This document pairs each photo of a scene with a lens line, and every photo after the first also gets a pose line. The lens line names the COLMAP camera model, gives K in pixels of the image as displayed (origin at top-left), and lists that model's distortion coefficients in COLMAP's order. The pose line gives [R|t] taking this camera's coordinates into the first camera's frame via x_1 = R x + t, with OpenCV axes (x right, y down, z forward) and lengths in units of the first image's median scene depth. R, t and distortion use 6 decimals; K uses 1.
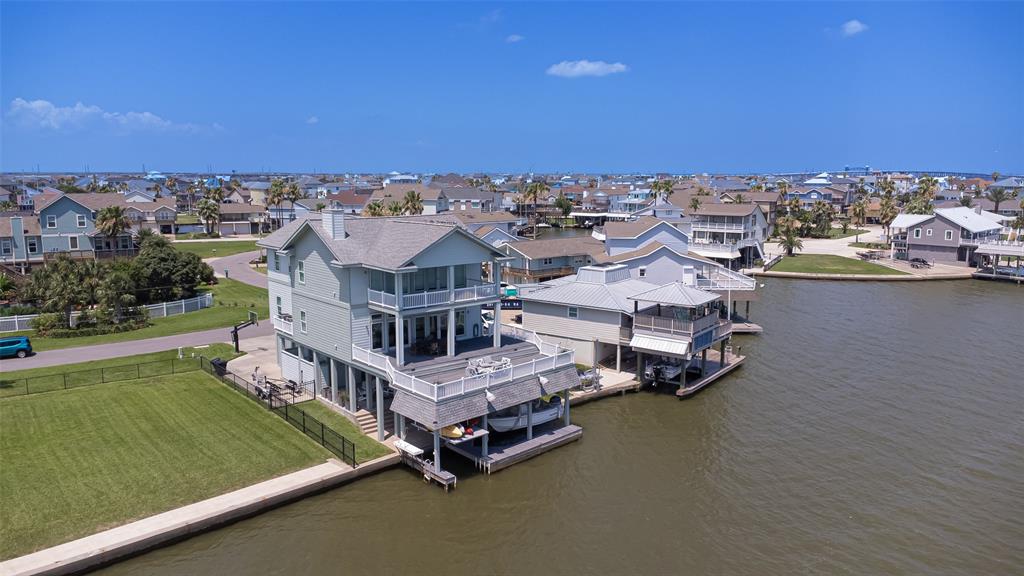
lens RADIAL K [[747.9, 0, 512.0], [0, 747.9, 288.0], [0, 0, 1]] dist [0.007871, -0.002654]
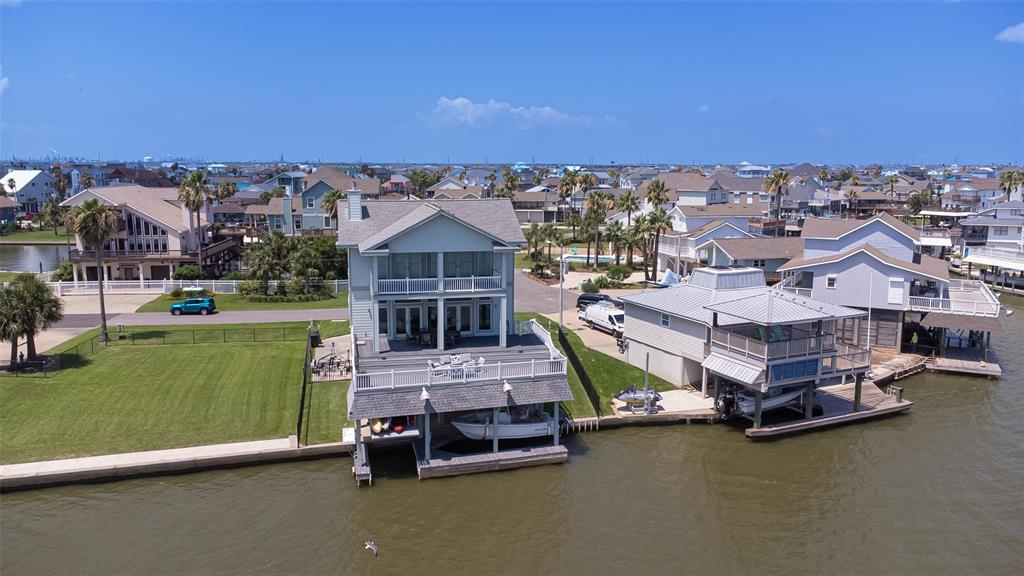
lens RADIAL K [[791.1, 0, 512.0], [0, 791.1, 288.0], [0, 0, 1]] dist [0.005929, 0.001159]
pose [[0.882524, 0.073836, -0.464435, 0.372500], [-0.072708, 0.997145, 0.020366, -0.009988], [0.464613, 0.015795, 0.885373, 0.140162]]
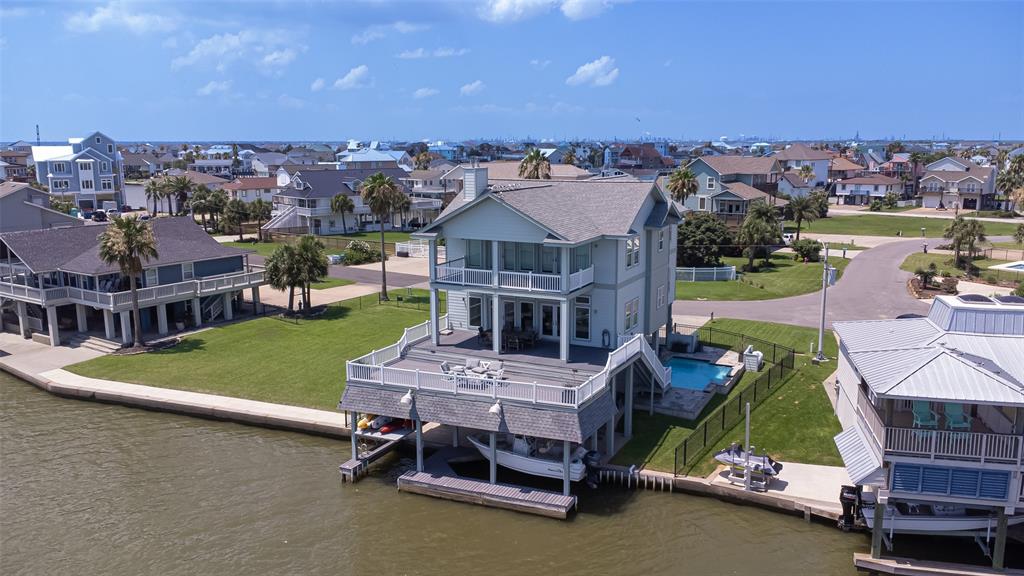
lens RADIAL K [[791.1, 0, 512.0], [0, 791.1, 288.0], [0, 0, 1]] dist [0.005929, 0.001159]
pose [[0.387877, 0.162350, -0.907300, 0.574336], [-0.134828, 0.983771, 0.118393, -0.067808], [0.911796, 0.076407, 0.403472, 0.551487]]
